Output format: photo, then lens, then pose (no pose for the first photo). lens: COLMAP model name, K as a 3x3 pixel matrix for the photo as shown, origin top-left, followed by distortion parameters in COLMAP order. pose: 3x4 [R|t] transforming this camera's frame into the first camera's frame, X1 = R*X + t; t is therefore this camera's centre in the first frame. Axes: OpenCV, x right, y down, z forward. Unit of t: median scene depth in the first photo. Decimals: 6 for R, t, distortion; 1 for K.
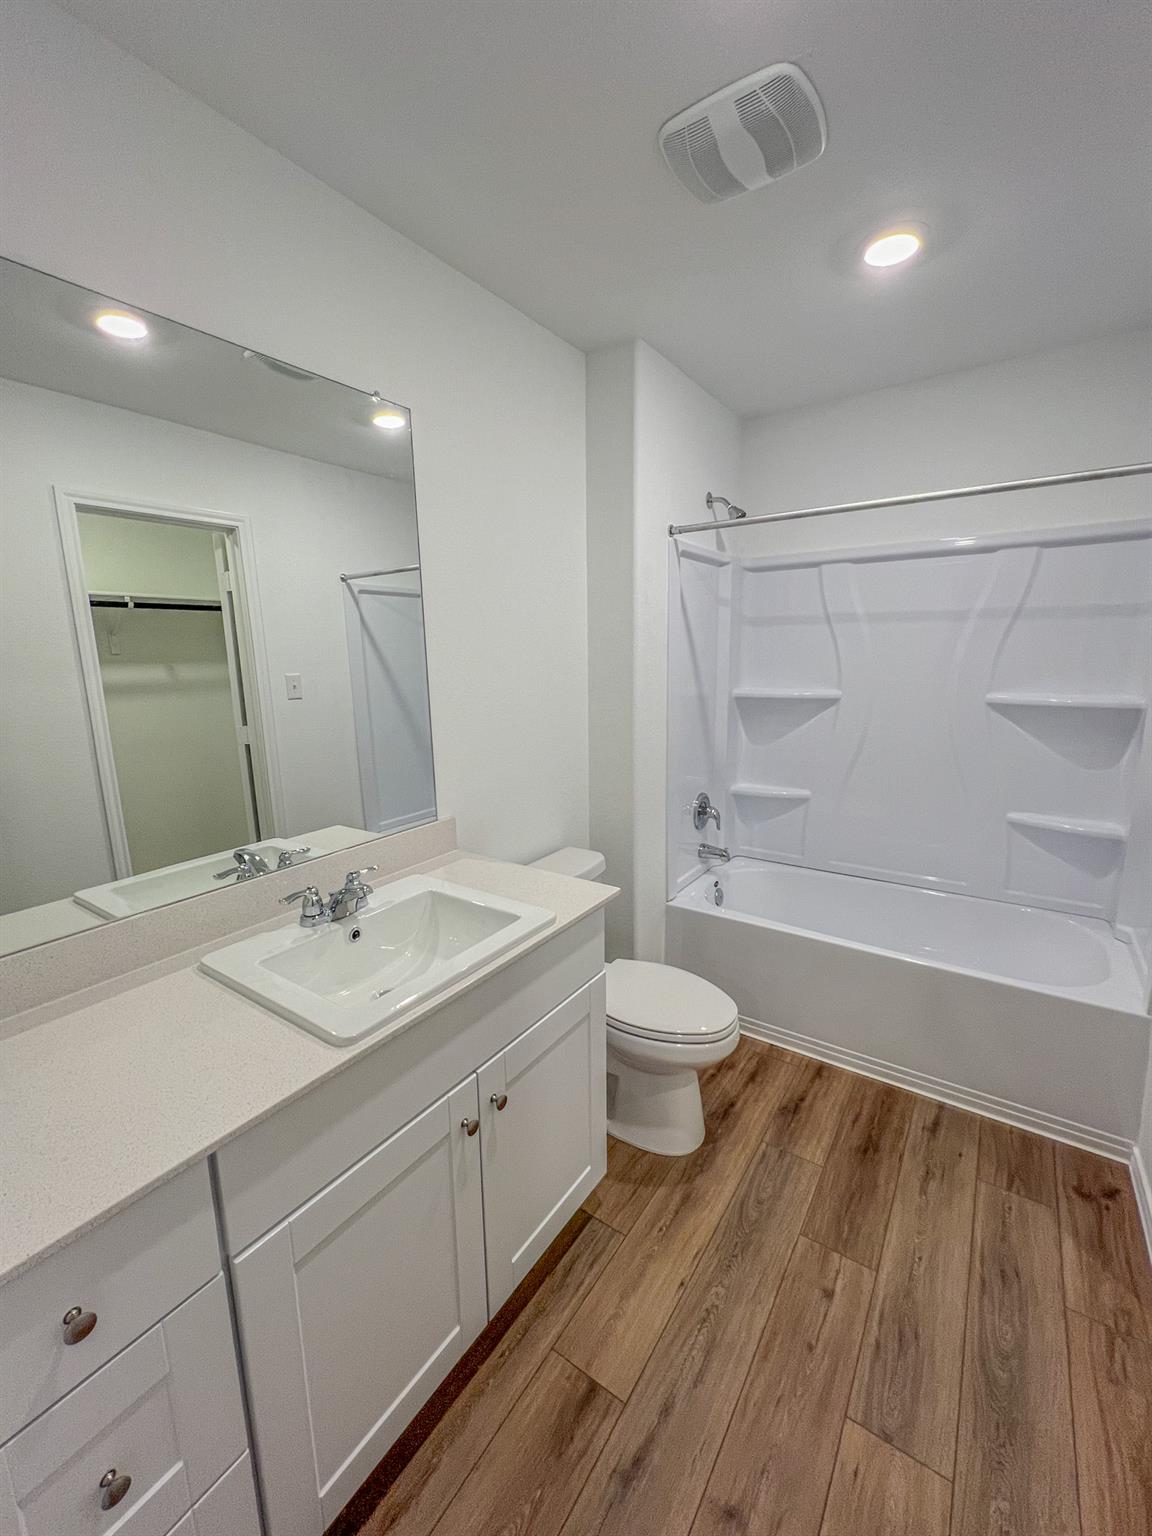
lens RADIAL K [[629.9, 0, 576.7], [0, 629.9, 771.6], [0, 0, 1]] dist [-0.004354, 0.000610]
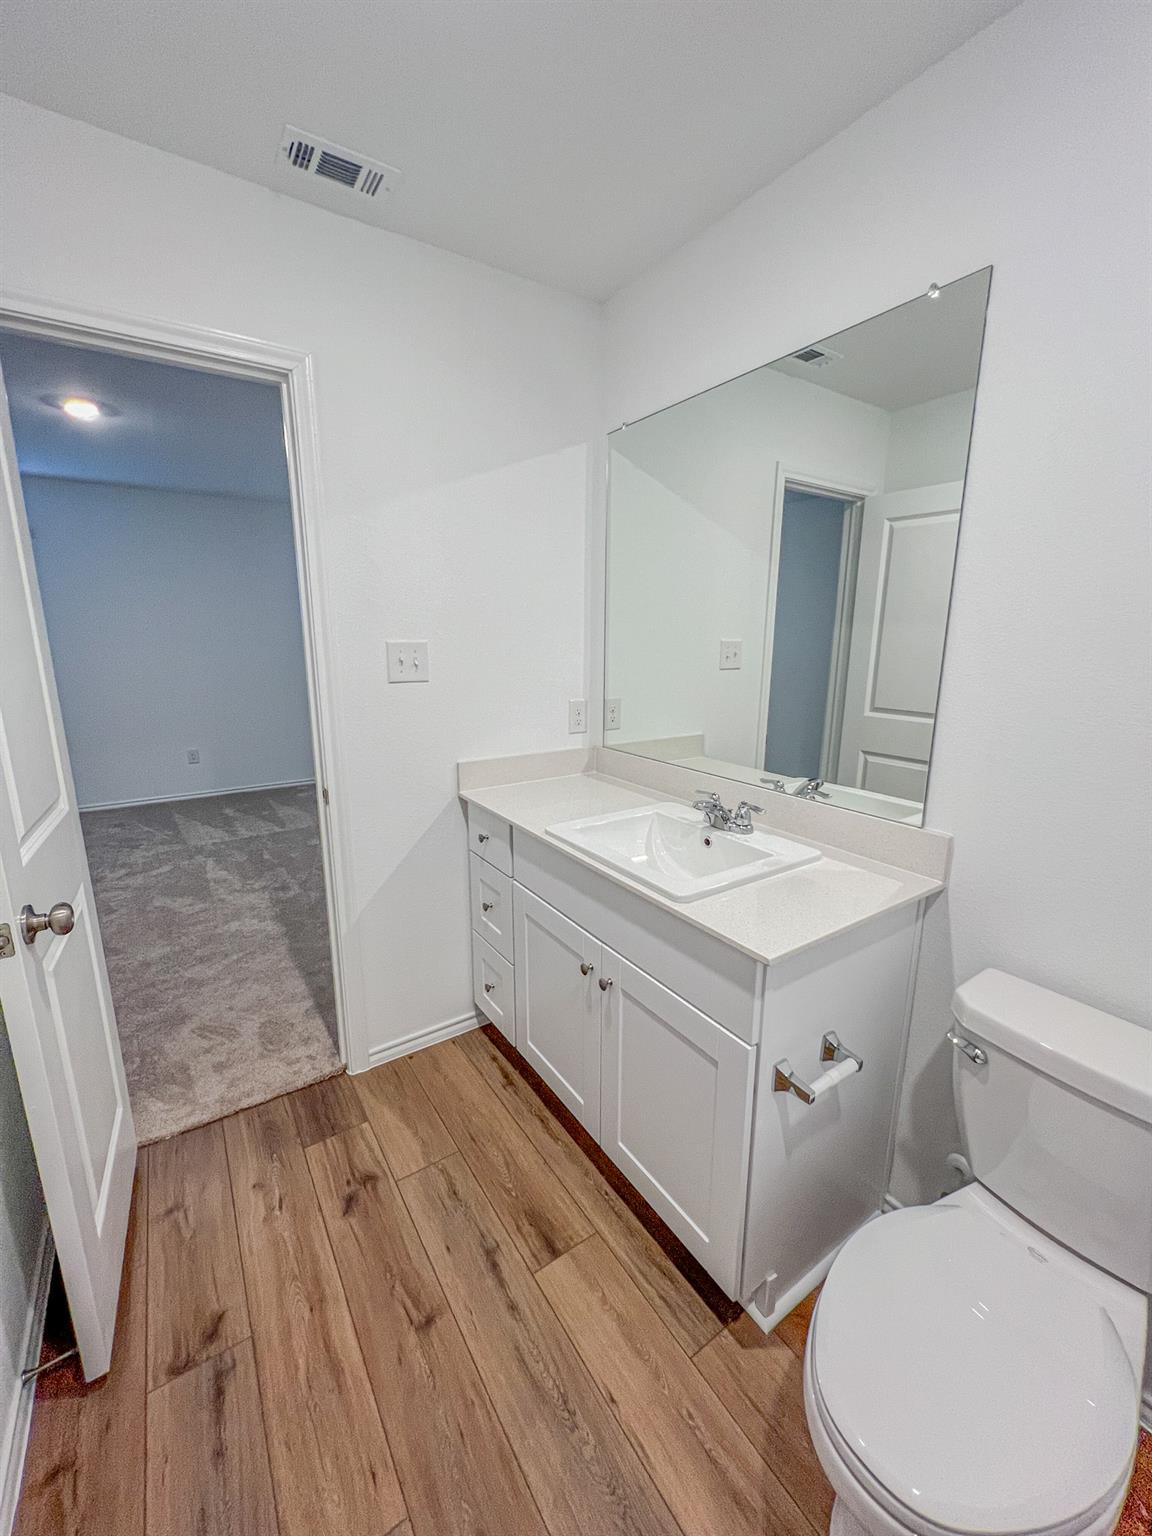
lens RADIAL K [[629.9, 0, 579.3], [0, 629.9, 767.4], [0, 0, 1]] dist [-0.004354, 0.000610]
pose [[-0.380726, 0.211957, -0.900068, 0.823023], [-0.168232, 0.941252, 0.292817, -0.197681], [0.909256, 0.262904, -0.322701, 1.125486]]
